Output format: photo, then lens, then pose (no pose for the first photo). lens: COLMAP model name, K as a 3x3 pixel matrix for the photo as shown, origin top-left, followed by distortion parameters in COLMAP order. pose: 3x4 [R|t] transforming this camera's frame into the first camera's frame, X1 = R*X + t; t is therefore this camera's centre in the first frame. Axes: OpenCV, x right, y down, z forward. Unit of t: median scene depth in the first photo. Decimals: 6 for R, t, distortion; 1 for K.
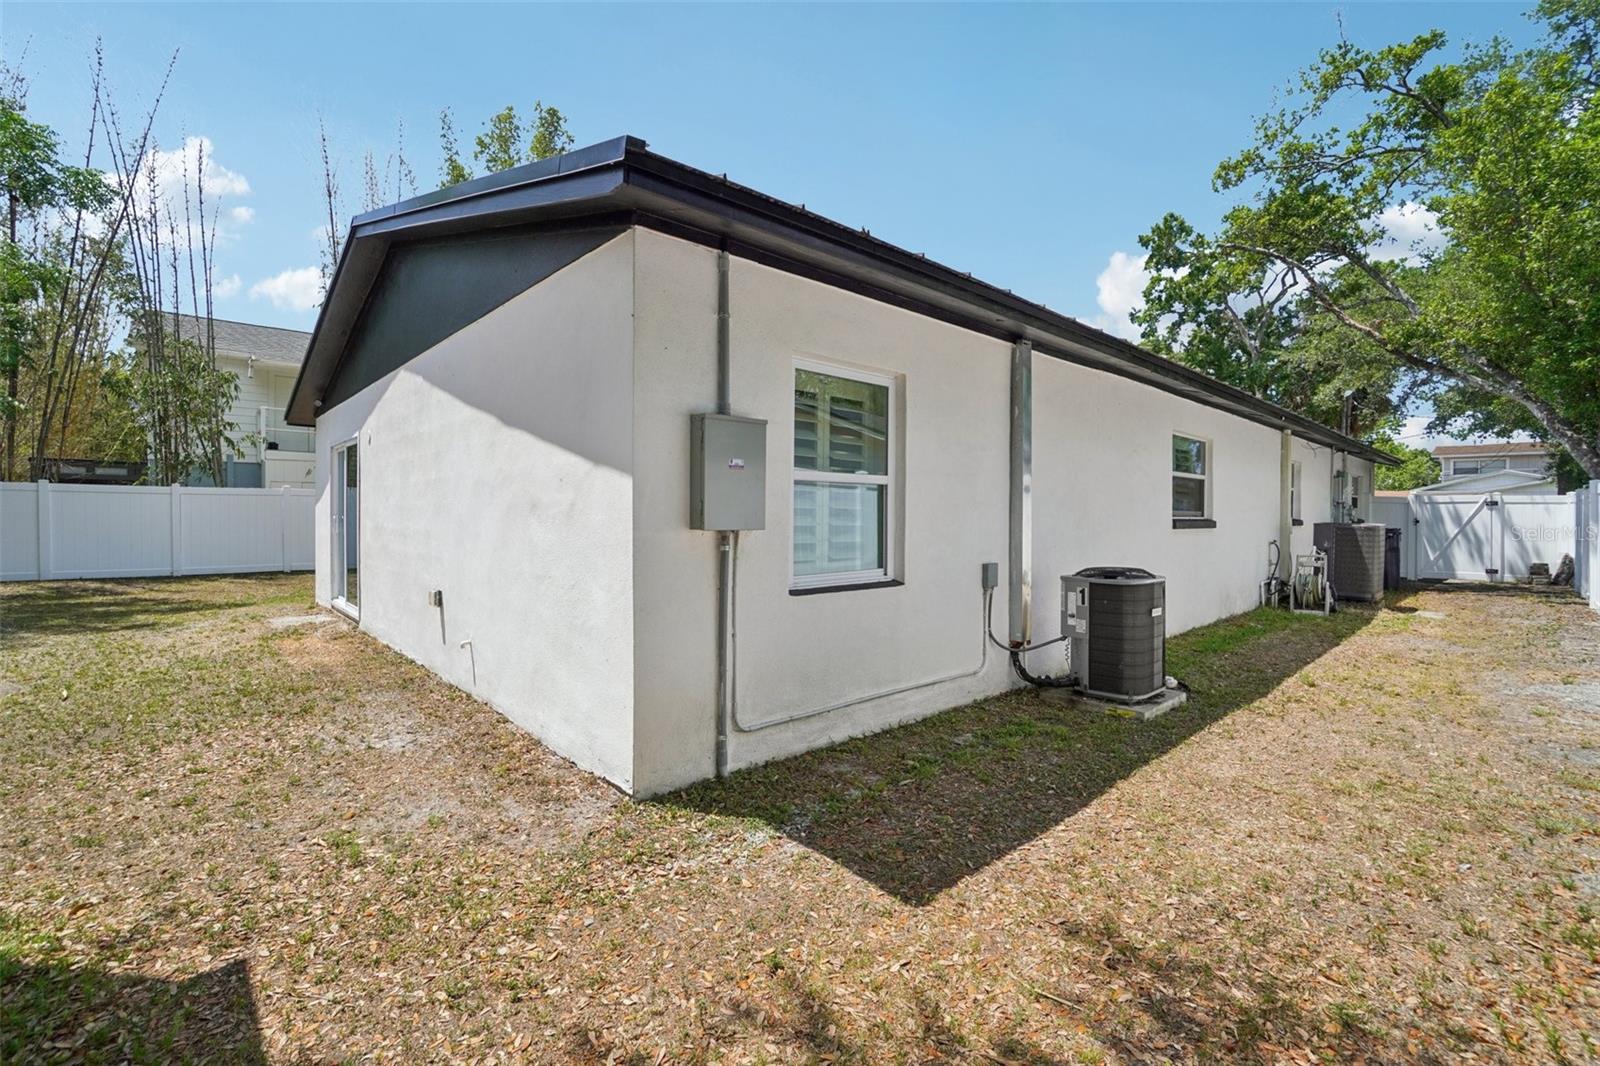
lens RADIAL K [[707.8, 0, 805.3], [0, 707.8, 519.1], [0, 0, 1]] dist [-0.062874, 0.023804]
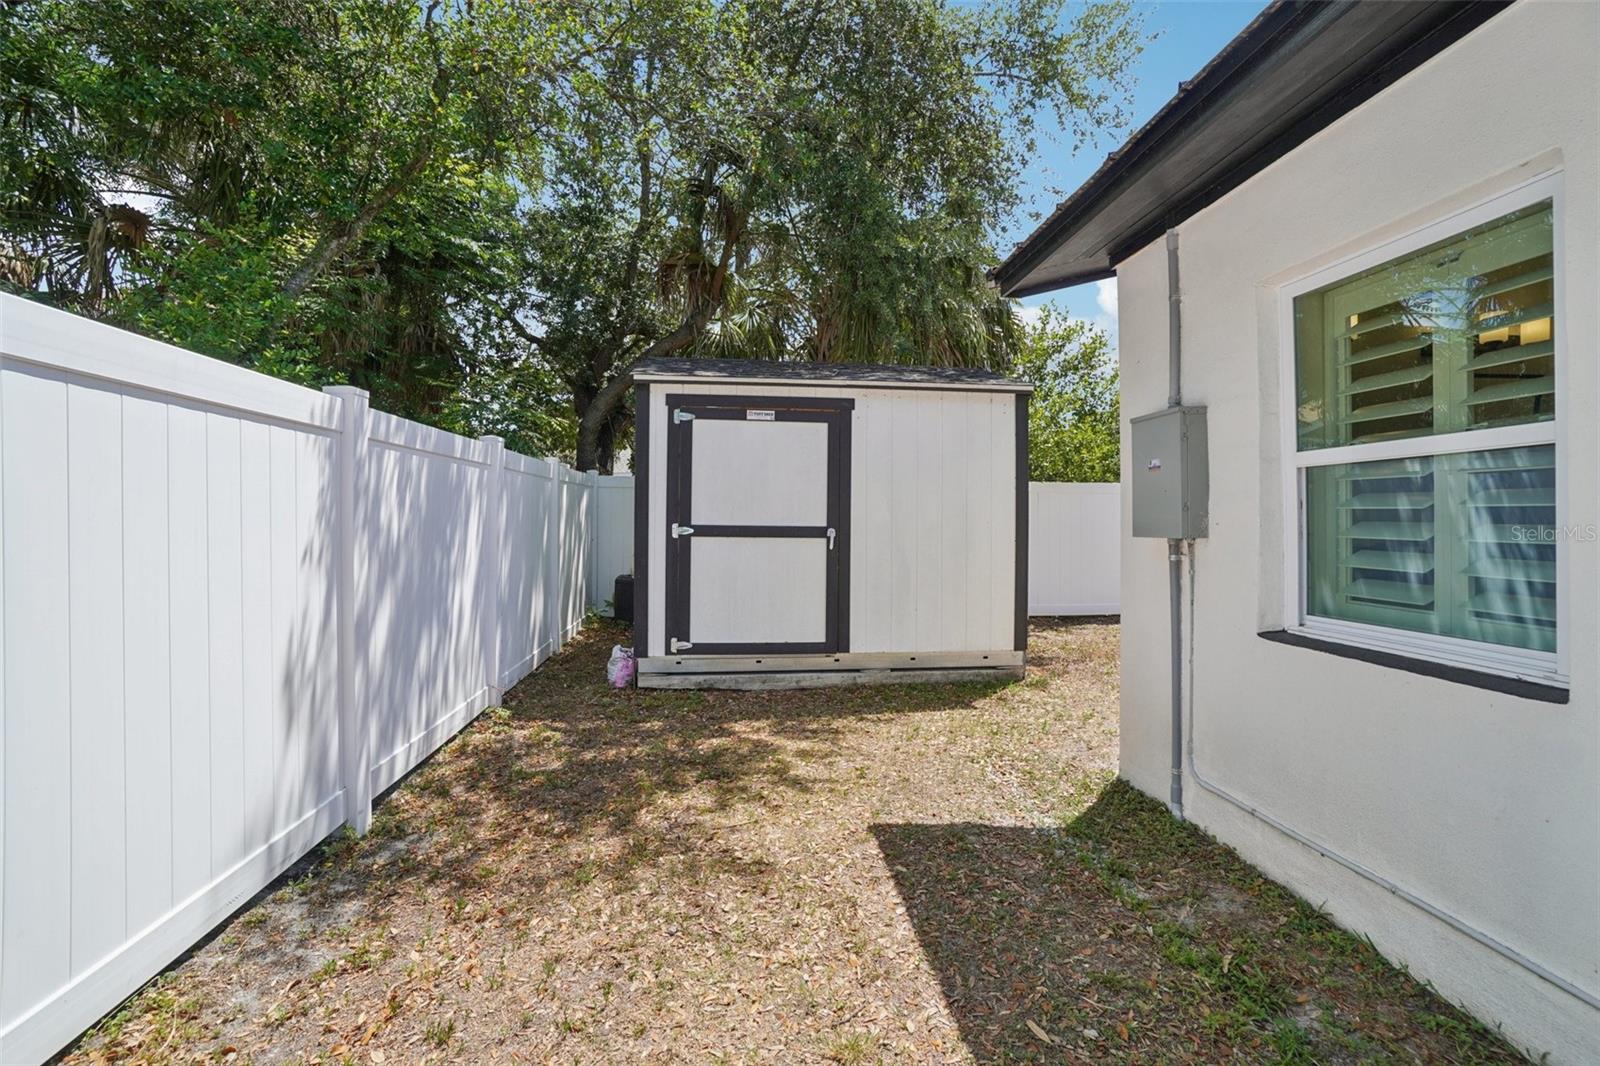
lens RADIAL K [[707.8, 0, 805.3], [0, 707.8, 519.1], [0, 0, 1]] dist [-0.062874, 0.023804]
pose [[-0.603221, -0.009567, -0.797516, 0.854941], [-0.012227, 0.999921, -0.002747, 0.000296], [0.797480, 0.008094, -0.603291, 1.134582]]
